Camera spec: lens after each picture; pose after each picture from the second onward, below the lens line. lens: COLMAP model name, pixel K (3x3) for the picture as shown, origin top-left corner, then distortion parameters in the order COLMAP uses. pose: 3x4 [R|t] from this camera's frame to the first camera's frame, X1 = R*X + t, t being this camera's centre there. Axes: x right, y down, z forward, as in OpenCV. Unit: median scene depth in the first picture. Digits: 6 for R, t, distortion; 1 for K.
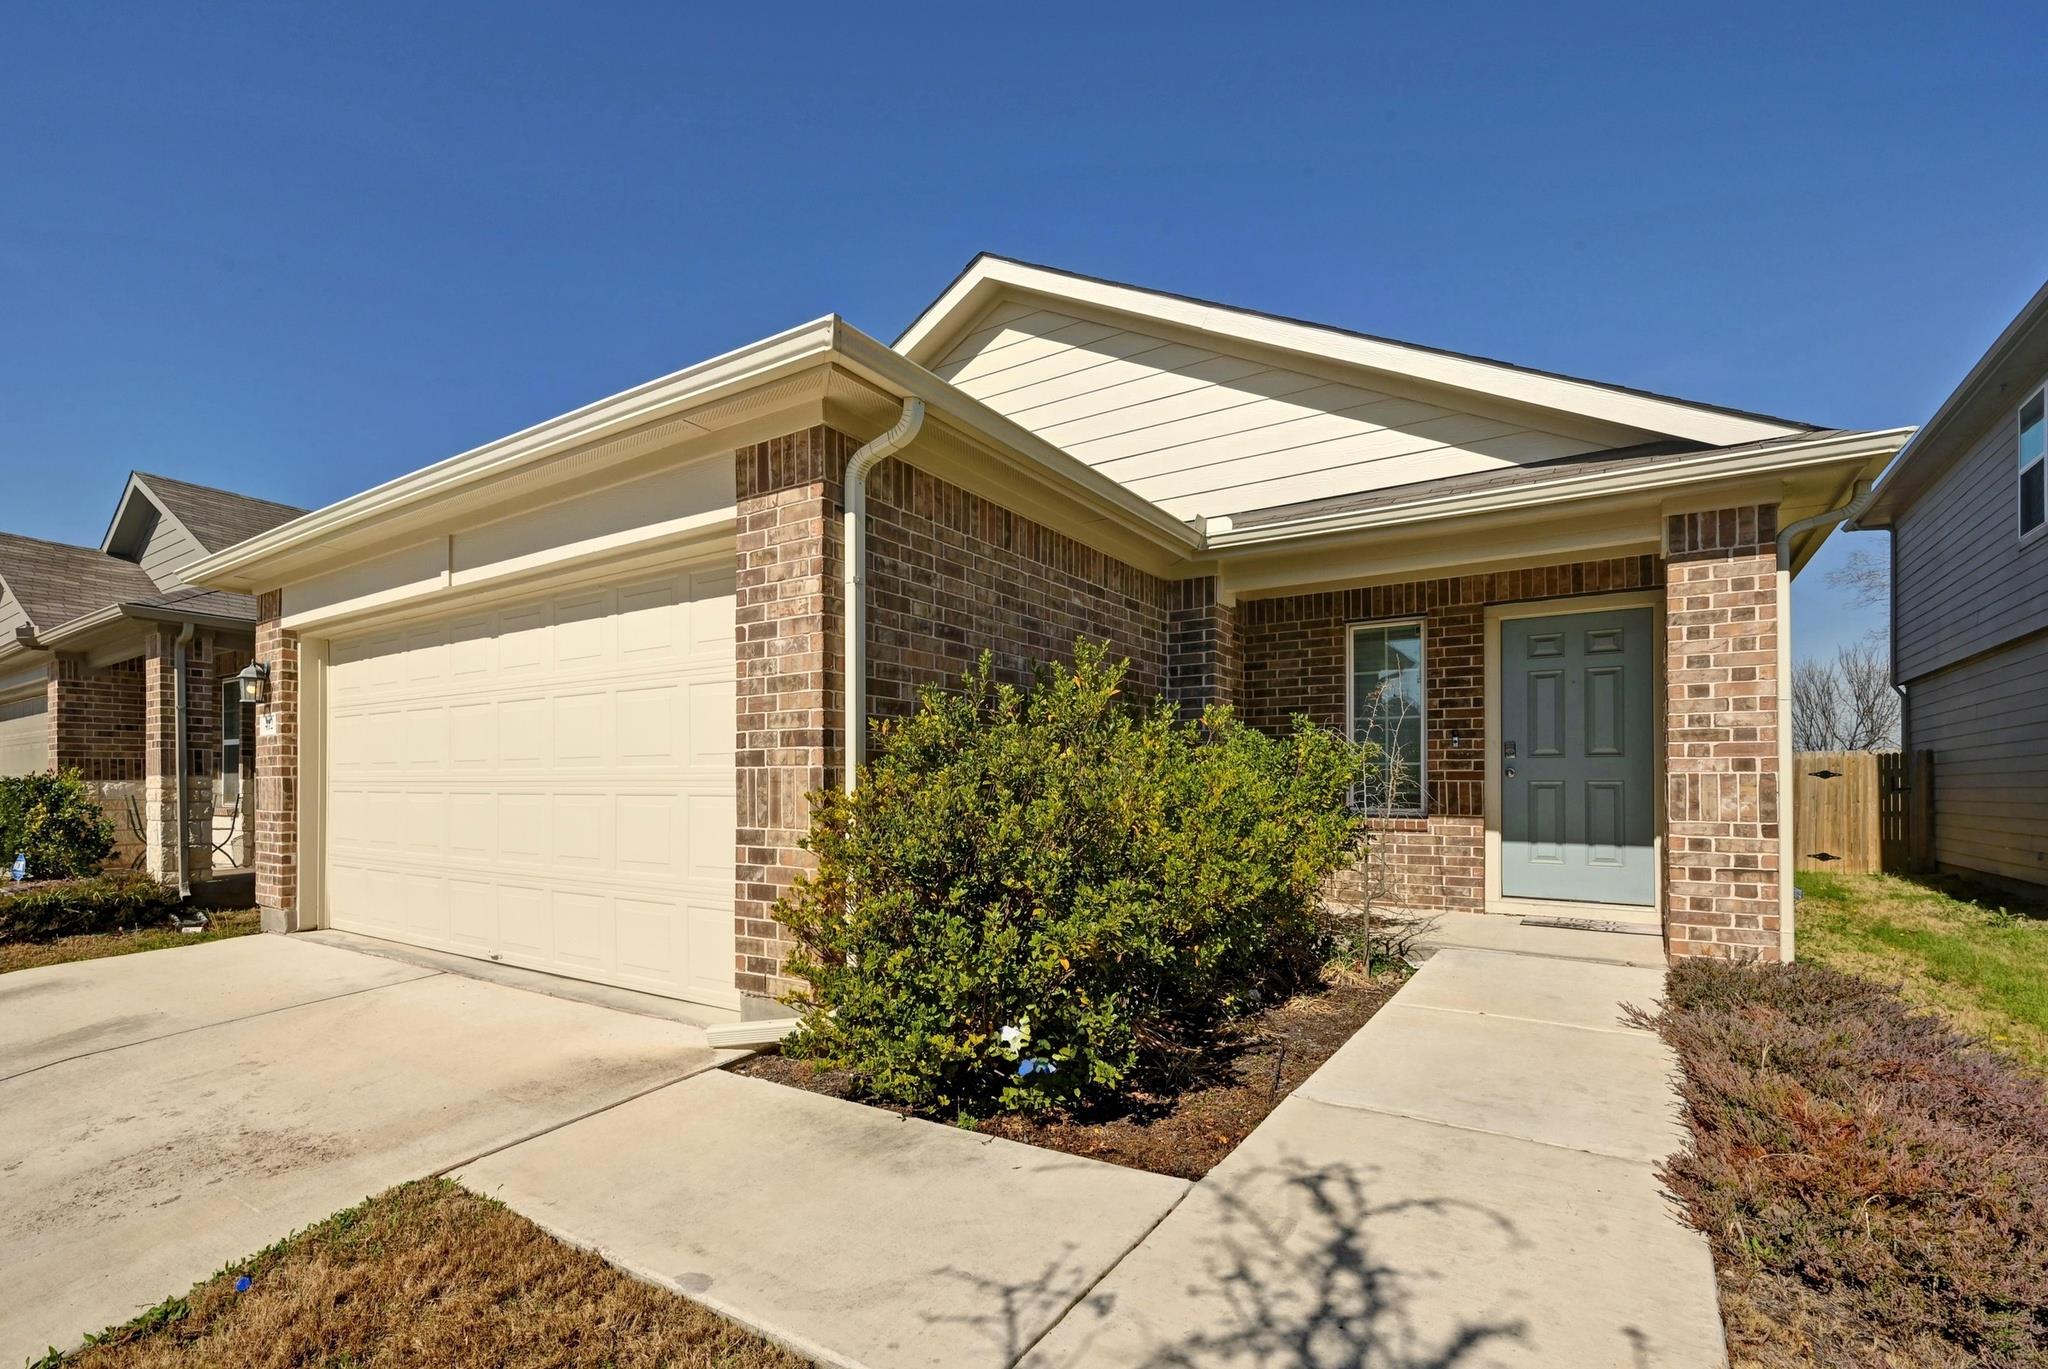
lens RADIAL K [[809.6, 0, 1030.1], [0, 809.6, 679.5], [0, 0, 1]] dist [0.001554, 0.000294]
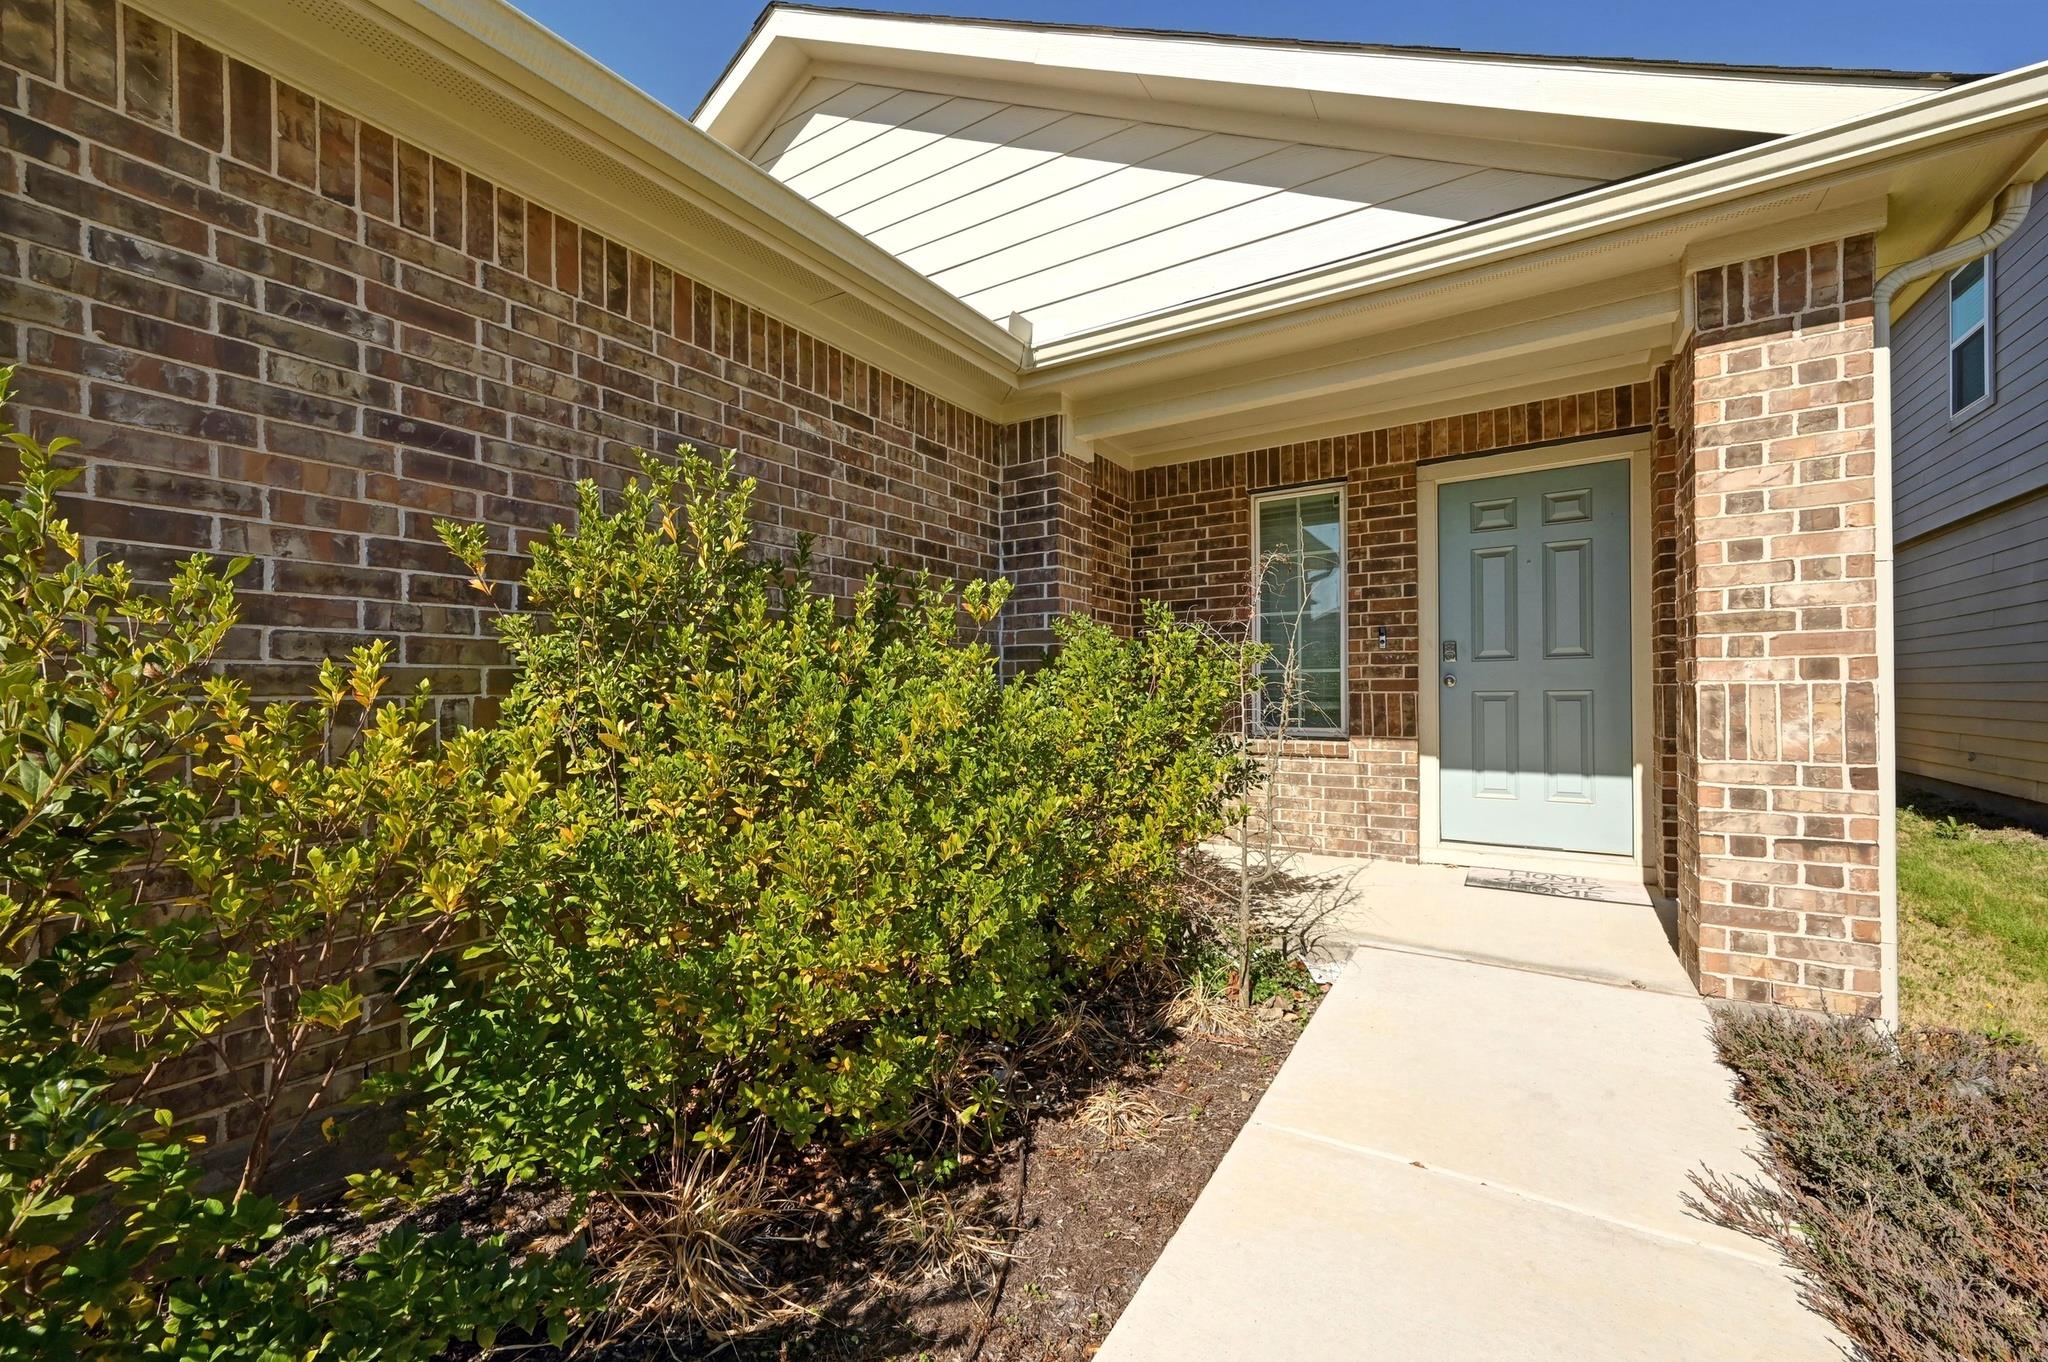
lens RADIAL K [[828.5, 0, 1031.3], [0, 828.5, 585.5], [0, 0, 1]] dist [-0.018066, -0.000177]
pose [[0.997493, -0.004964, 0.070594, 0.149686], [0.005033, 0.999987, -0.000792, 0.024418], [-0.070589, 0.001145, 0.997505, 0.262809]]
